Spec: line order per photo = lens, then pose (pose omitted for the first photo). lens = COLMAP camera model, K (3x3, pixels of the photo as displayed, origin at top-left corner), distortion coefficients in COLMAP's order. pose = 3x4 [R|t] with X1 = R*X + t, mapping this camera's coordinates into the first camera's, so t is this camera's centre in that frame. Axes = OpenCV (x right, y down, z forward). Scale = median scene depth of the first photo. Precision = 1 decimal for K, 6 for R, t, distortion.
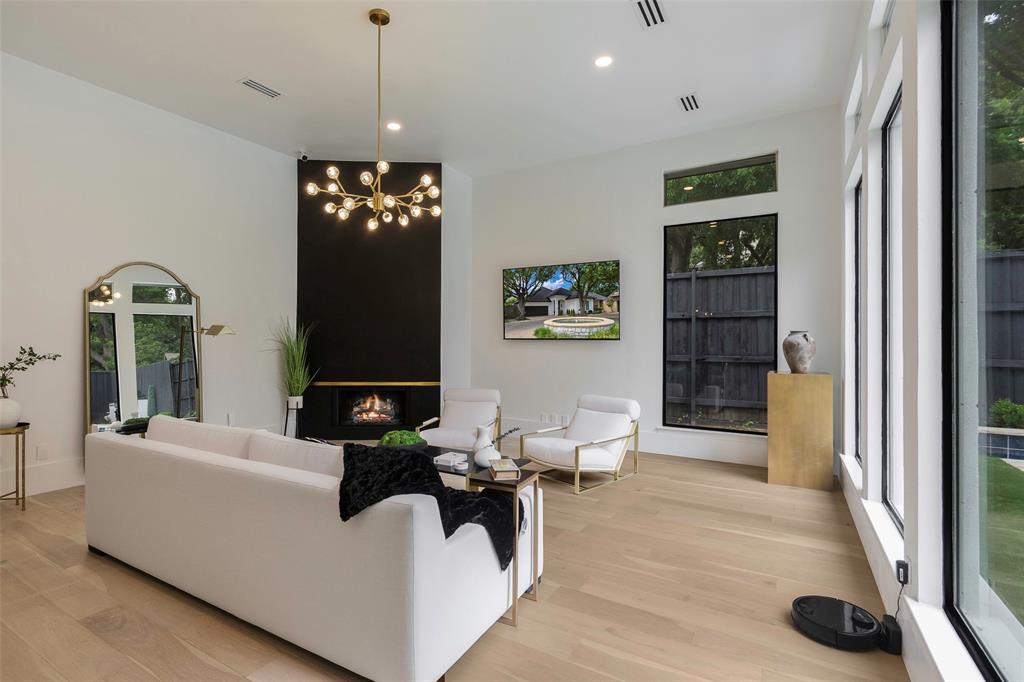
lens RADIAL K [[486.4, 0, 513.3], [0, 486.4, 340.4], [0, 0, 1]] dist [0.007315, -0.000155]
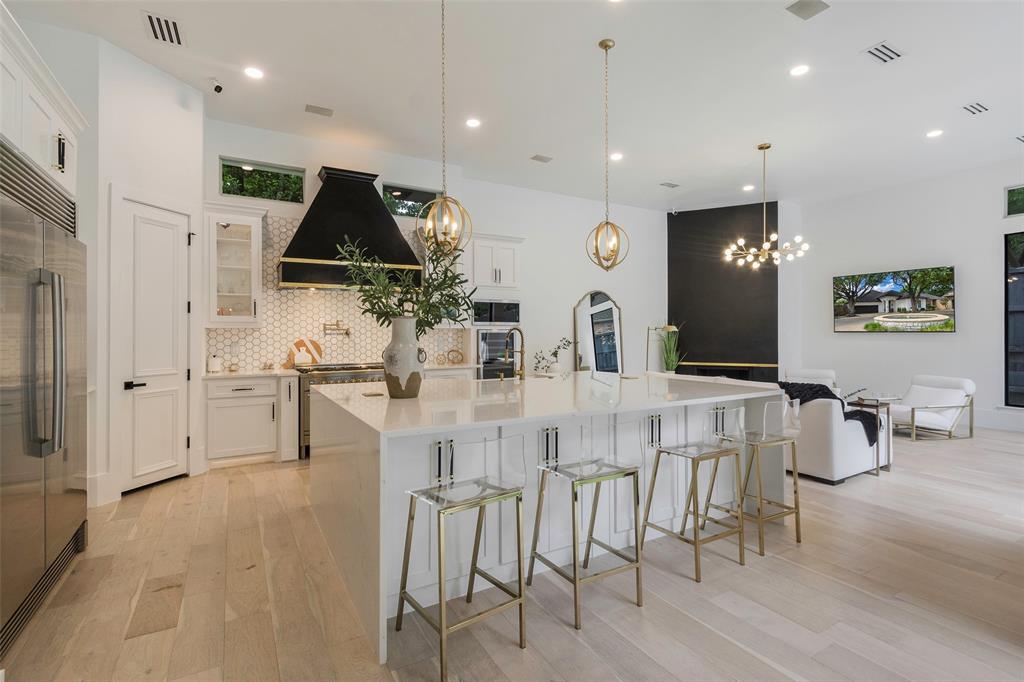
lens RADIAL K [[486.4, 0, 511.0], [0, 486.4, 328.9], [0, 0, 1]] dist [0.007315, -0.000155]
pose [[0.857575, -0.009632, -0.514270, -0.094907], [0.005164, 0.999935, -0.010117, -0.002714], [0.514334, 0.006020, 0.857569, -0.568476]]
